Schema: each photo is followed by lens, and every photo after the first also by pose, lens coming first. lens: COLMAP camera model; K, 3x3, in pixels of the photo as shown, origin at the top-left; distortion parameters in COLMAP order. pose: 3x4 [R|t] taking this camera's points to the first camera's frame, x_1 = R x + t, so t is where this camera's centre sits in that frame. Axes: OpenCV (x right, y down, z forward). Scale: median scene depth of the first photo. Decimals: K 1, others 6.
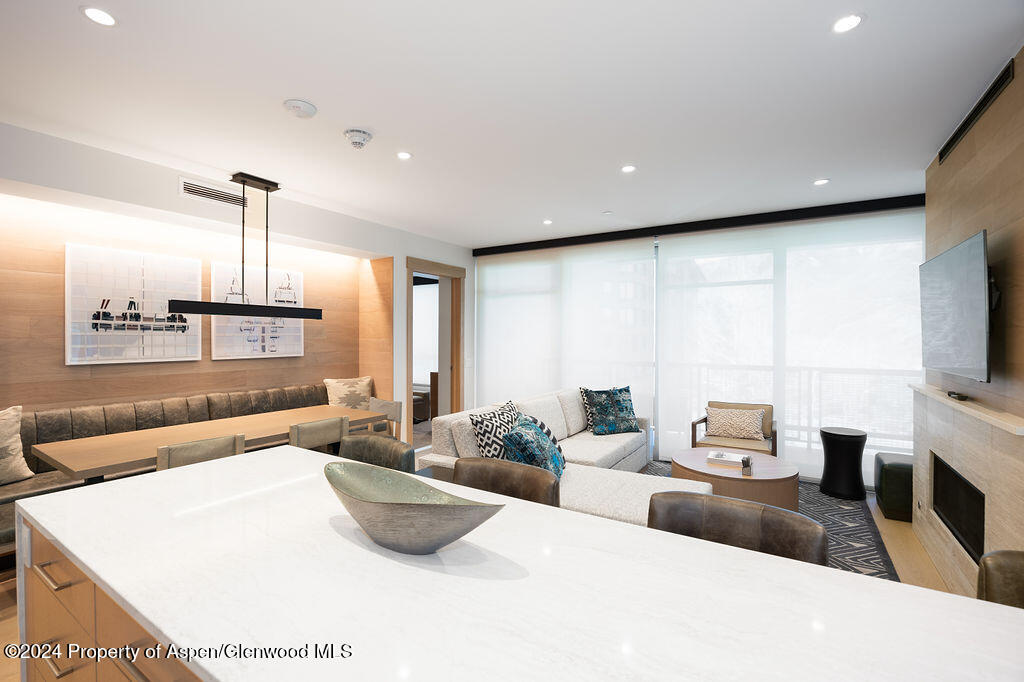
lens RADIAL K [[452.2, 0, 508.5], [0, 452.2, 337.5], [0, 0, 1]] dist [-0.013964, -0.000033]
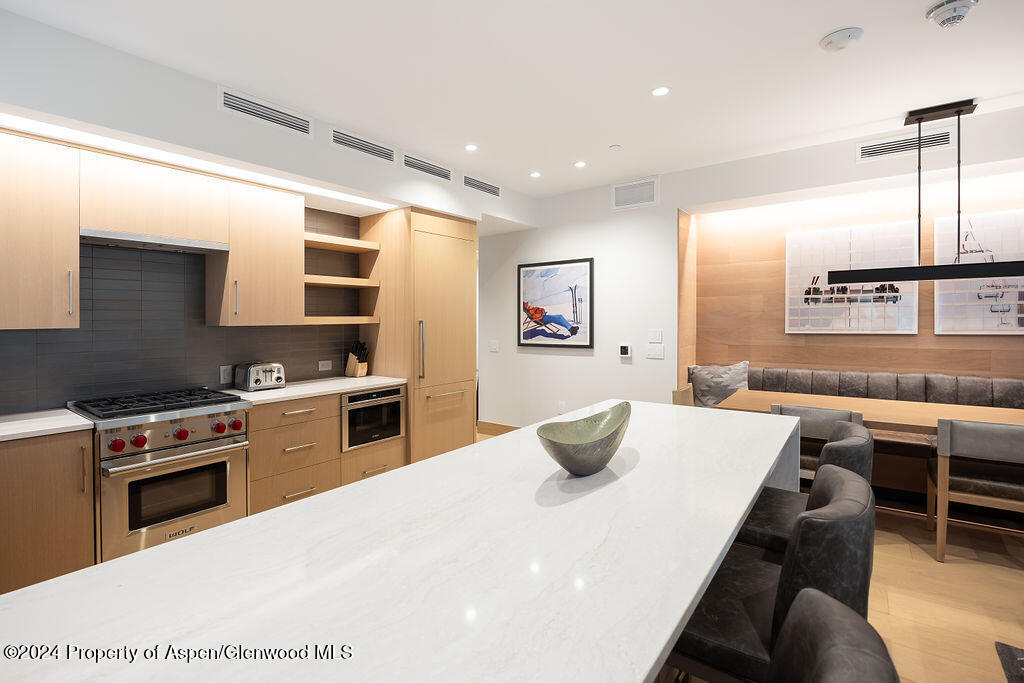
lens RADIAL K [[474.1, 0, 485.7], [0, 474.1, 321.4], [0, 0, 1]] dist [-0.012492, 0.000233]
pose [[-0.095292, 0.000140, -0.995449, 0.338527], [0.010203, 0.999948, -0.000836, 0.019548], [0.995397, -0.010236, -0.095288, 0.270681]]
